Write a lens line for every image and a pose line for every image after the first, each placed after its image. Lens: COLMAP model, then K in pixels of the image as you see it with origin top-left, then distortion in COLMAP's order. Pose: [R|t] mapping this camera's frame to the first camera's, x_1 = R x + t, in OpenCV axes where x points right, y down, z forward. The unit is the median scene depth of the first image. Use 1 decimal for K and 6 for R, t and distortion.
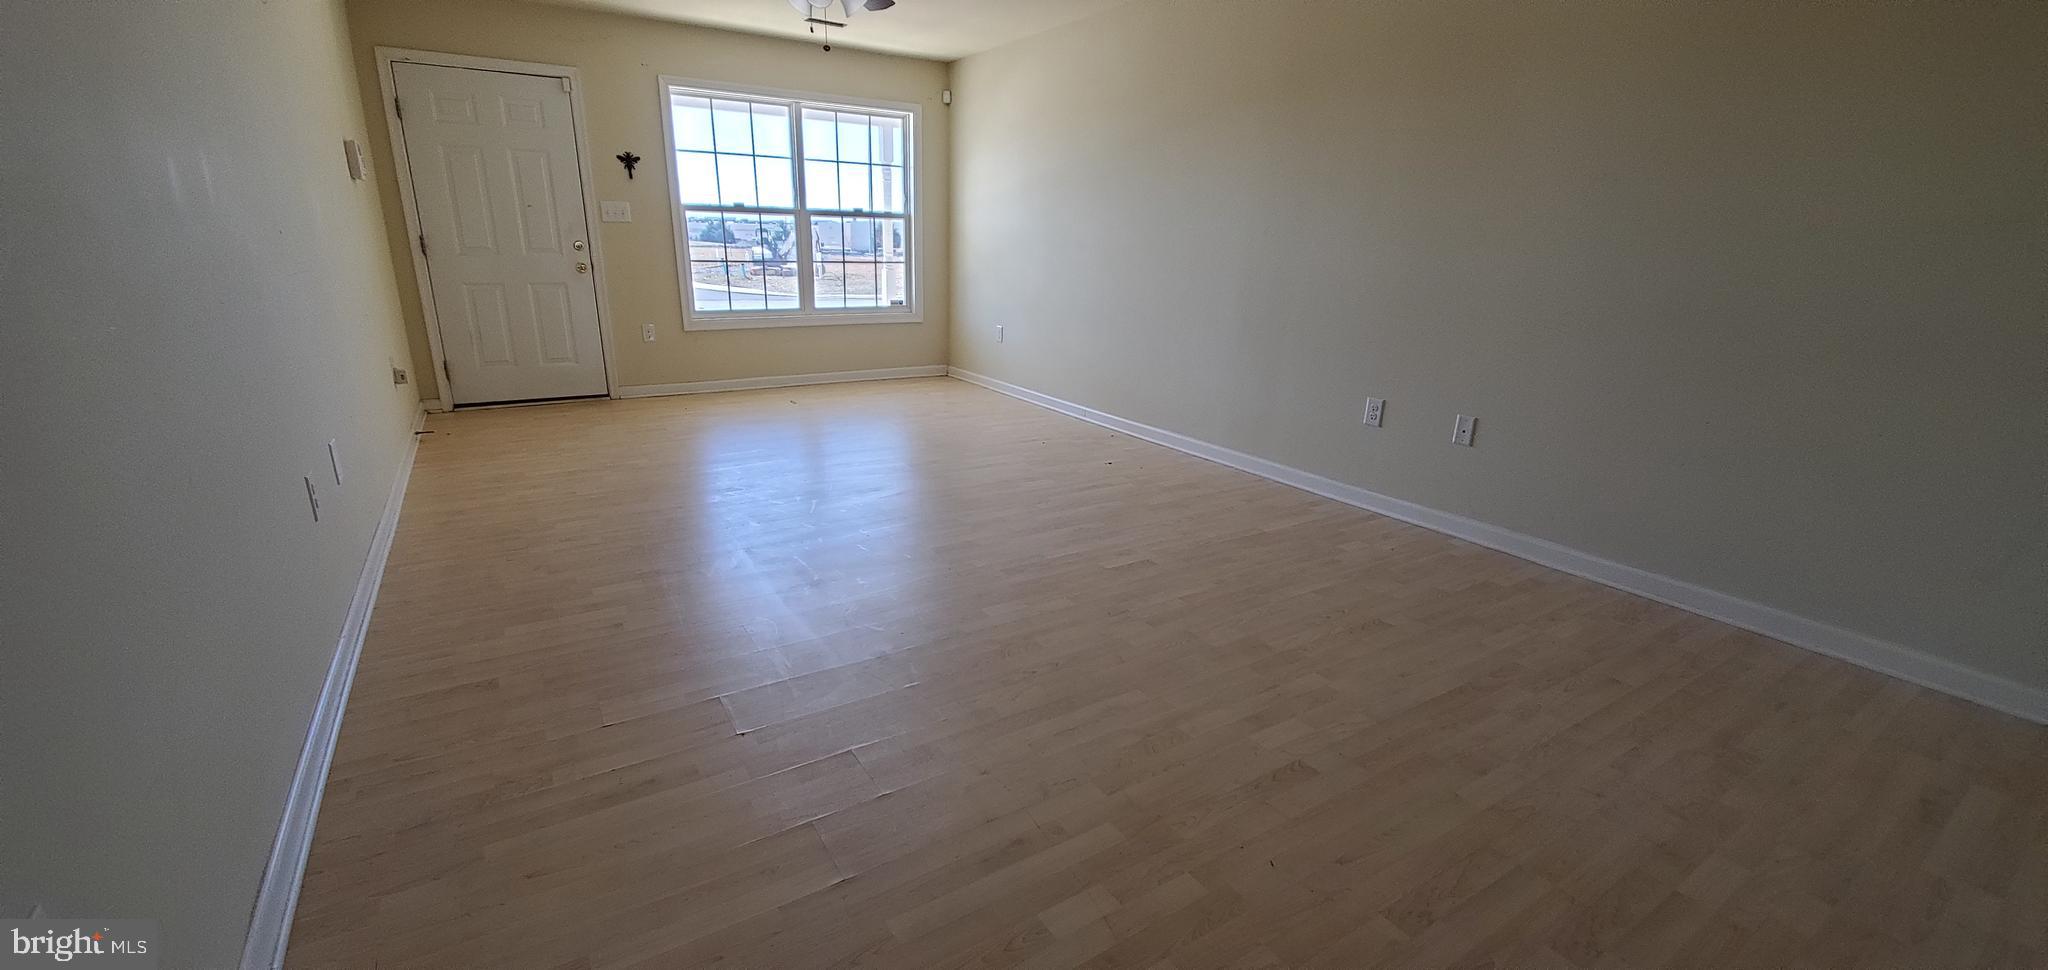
lens RADIAL K [[816.3, 0, 1019.5], [0, 816.3, 485.5], [0, 0, 1]] dist [-0.001150, -0.000633]
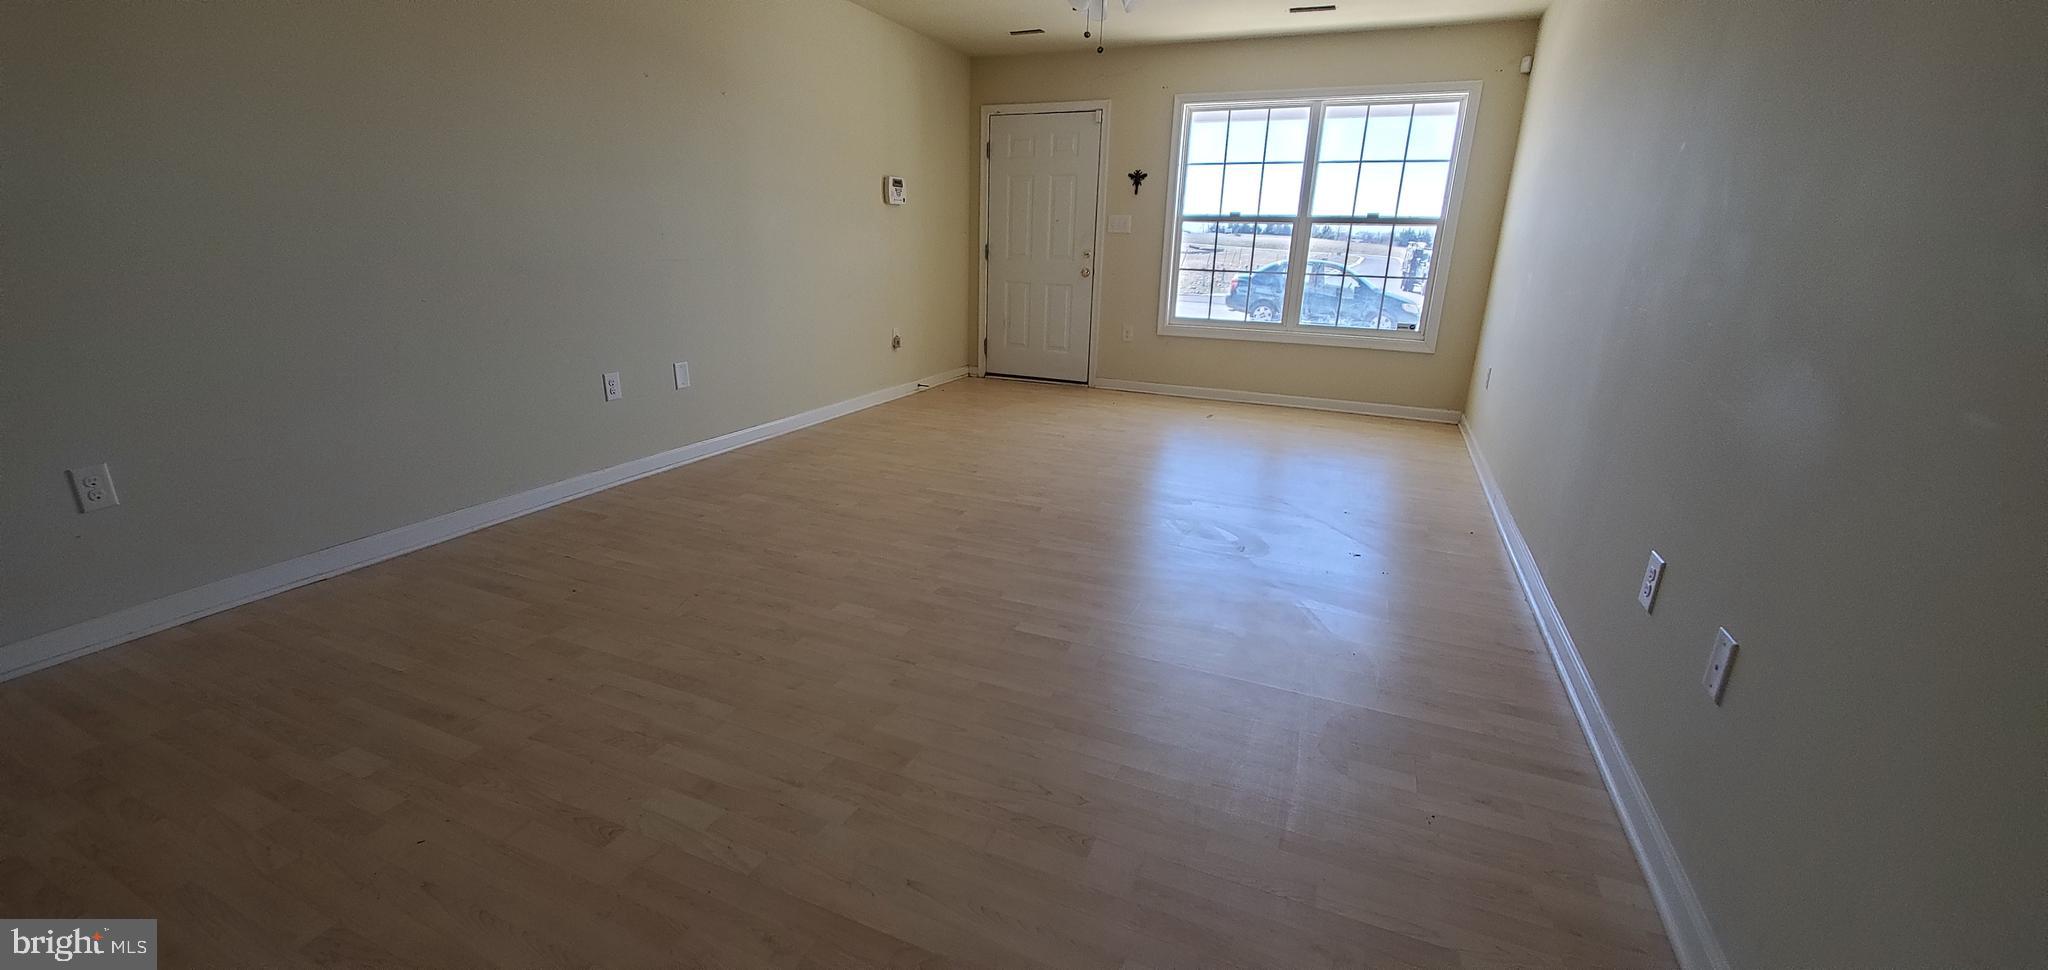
lens RADIAL K [[816.3, 0, 1022.1], [0, 816.3, 493.7], [0, 0, 1]] dist [-0.001150, -0.000633]
pose [[0.559165, 0.238924, -0.793883, 0.390905], [-0.248257, 0.961888, 0.114629, -0.068856], [0.791014, 0.132991, 0.597169, 0.254970]]
